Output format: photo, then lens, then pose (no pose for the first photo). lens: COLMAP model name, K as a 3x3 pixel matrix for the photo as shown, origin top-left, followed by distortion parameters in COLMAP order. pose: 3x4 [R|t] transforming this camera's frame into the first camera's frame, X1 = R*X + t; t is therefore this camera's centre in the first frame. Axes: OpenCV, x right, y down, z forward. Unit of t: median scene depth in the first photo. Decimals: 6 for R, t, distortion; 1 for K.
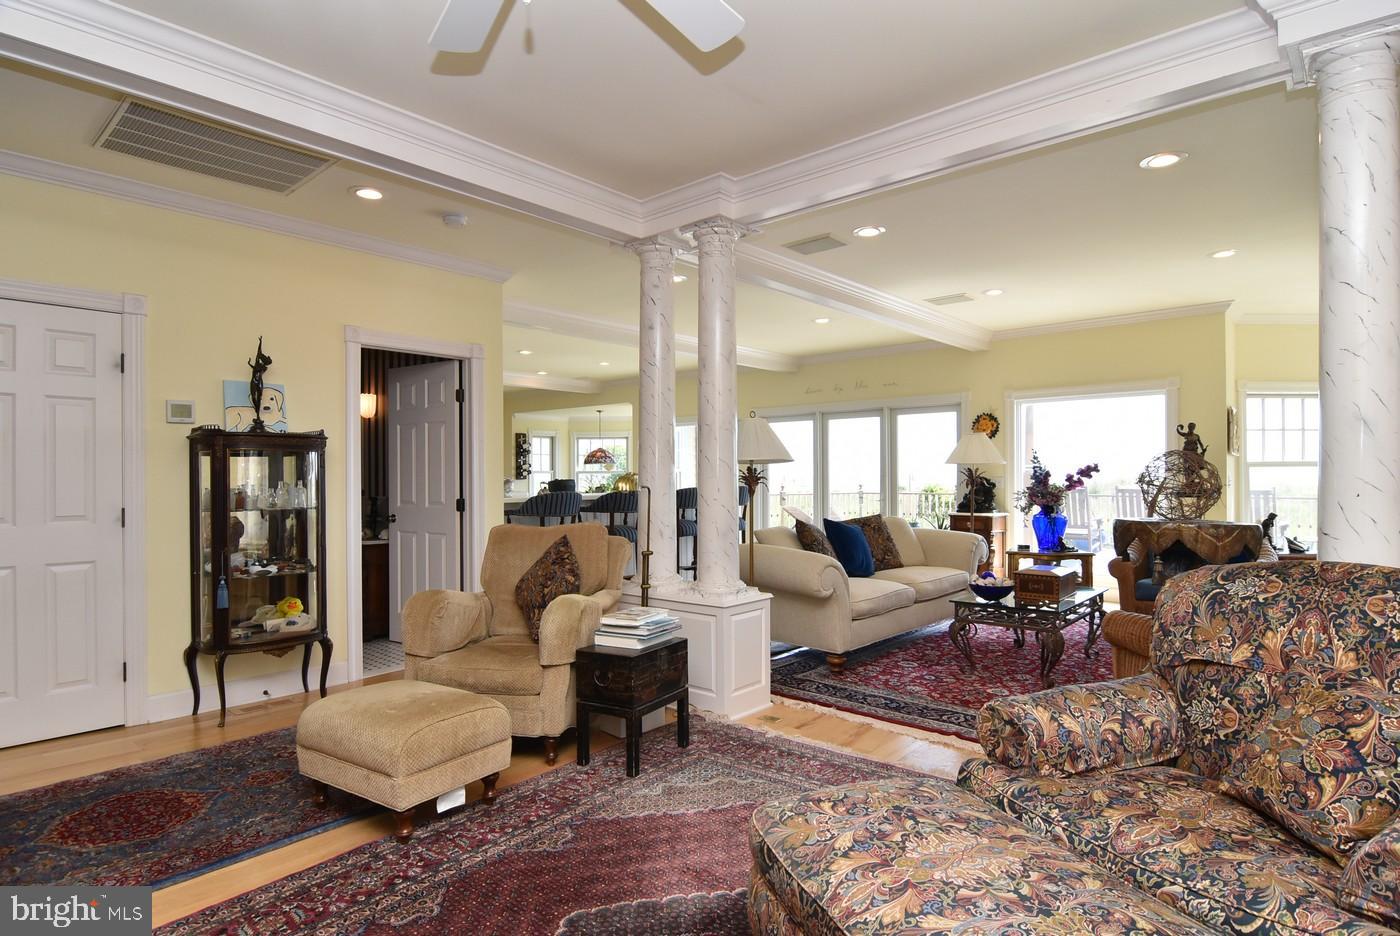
lens RADIAL K [[757.4, 0, 701.0], [0, 757.4, 473.6], [0, 0, 1]] dist [-0.009985, -0.006492]
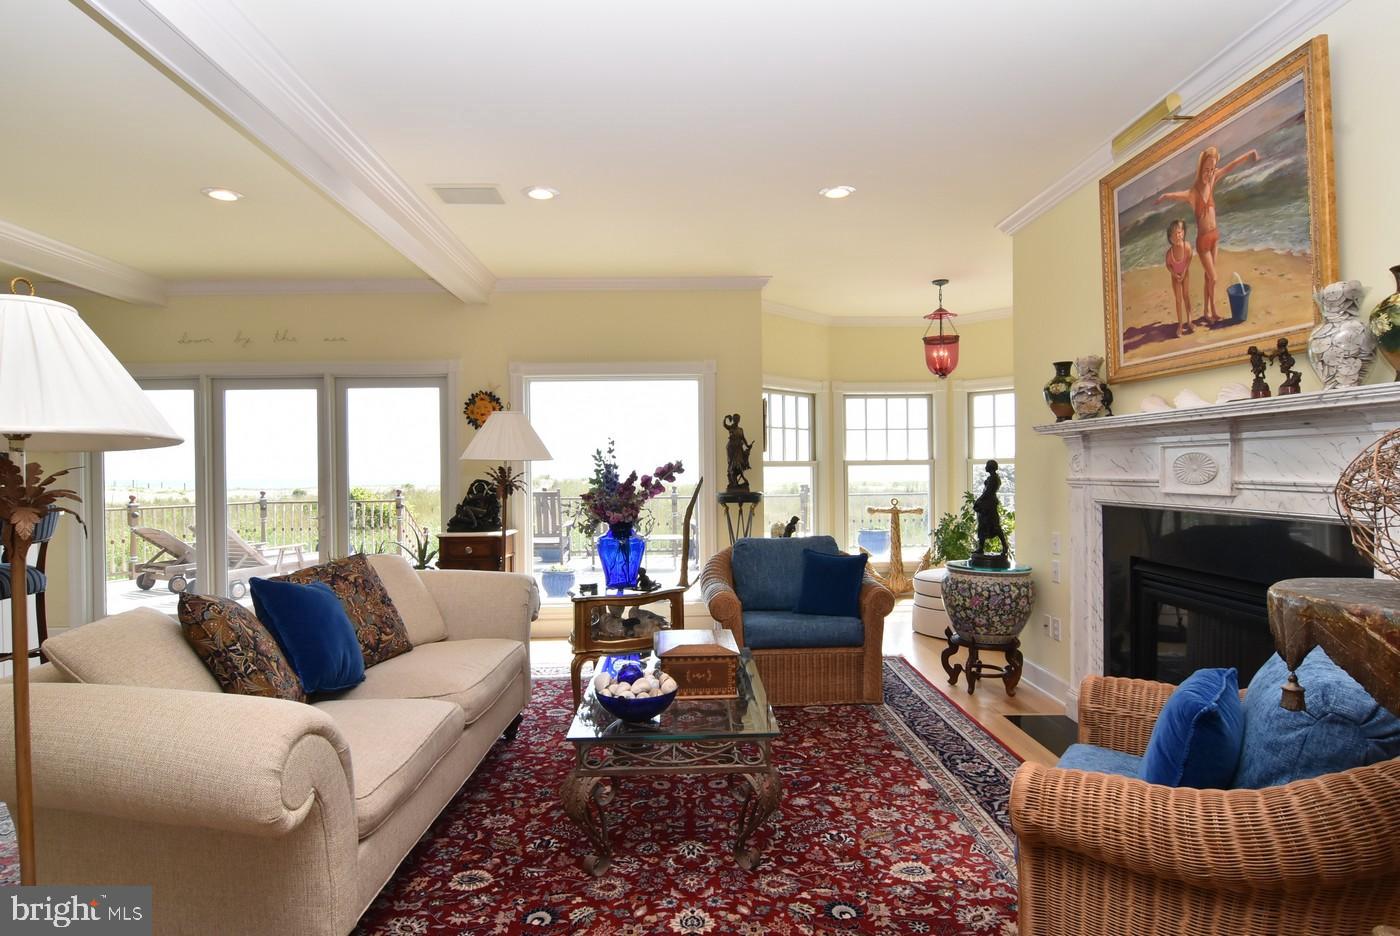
lens RADIAL K [[757.4, 0, 707.1], [0, 757.4, 474.7], [0, 0, 1]] dist [-0.009985, -0.006492]
pose [[0.723554, -0.006610, 0.690236, 0.045986], [0.006651, 0.999974, 0.002604, -0.001789], [-0.690236, 0.002706, 0.723579, 0.452000]]
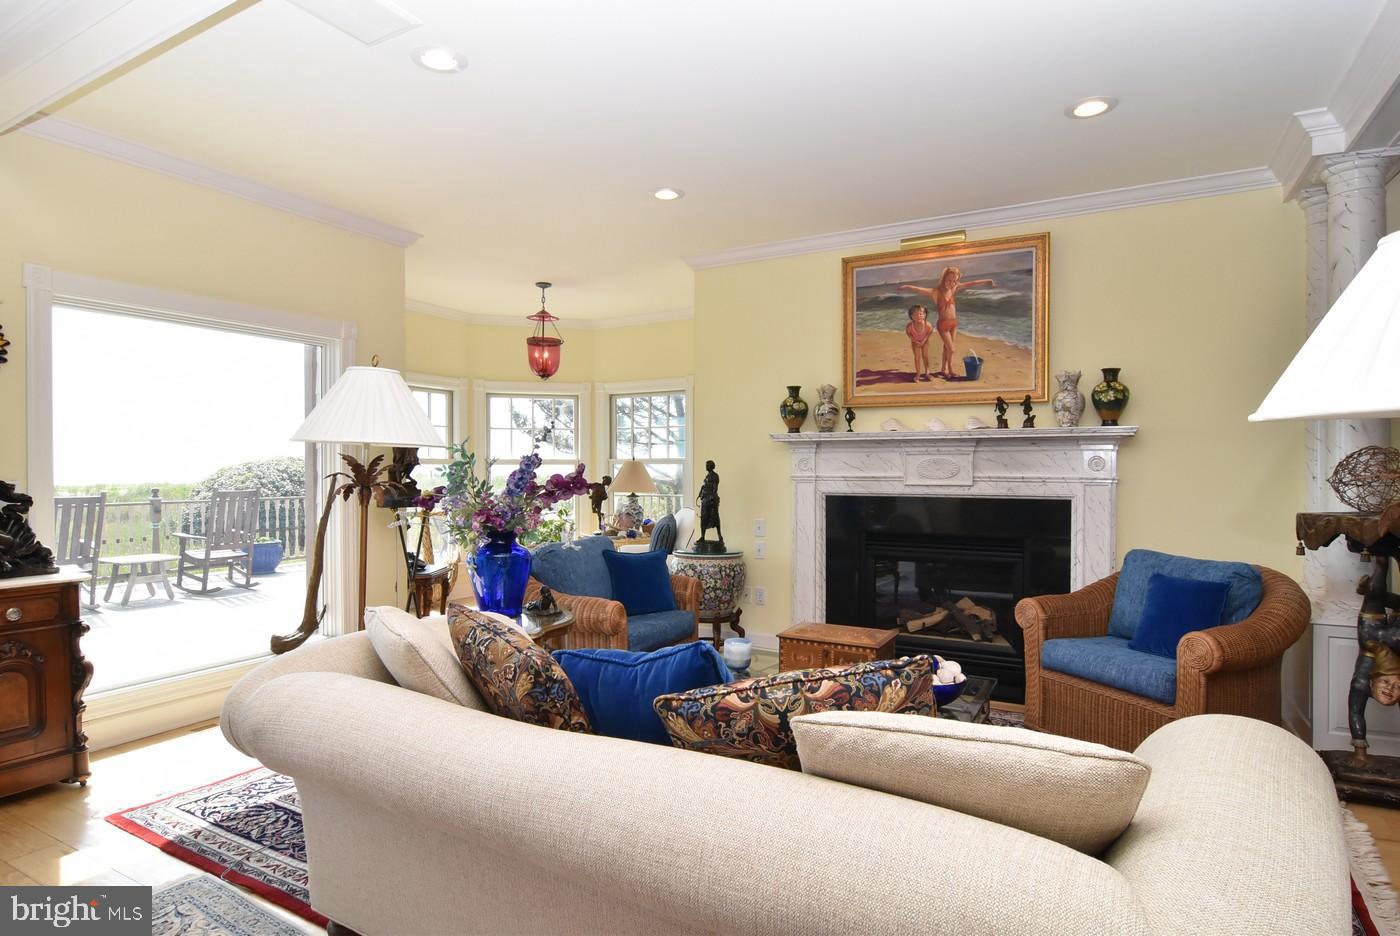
lens RADIAL K [[757.4, 0, 704.9], [0, 757.4, 472.9], [0, 0, 1]] dist [-0.009985, -0.006492]
pose [[-0.215358, -0.001419, 0.976534, 0.012689], [0.001059, 0.999998, 0.001686, -0.001226], [-0.976535, 0.001398, -0.215356, 0.586592]]
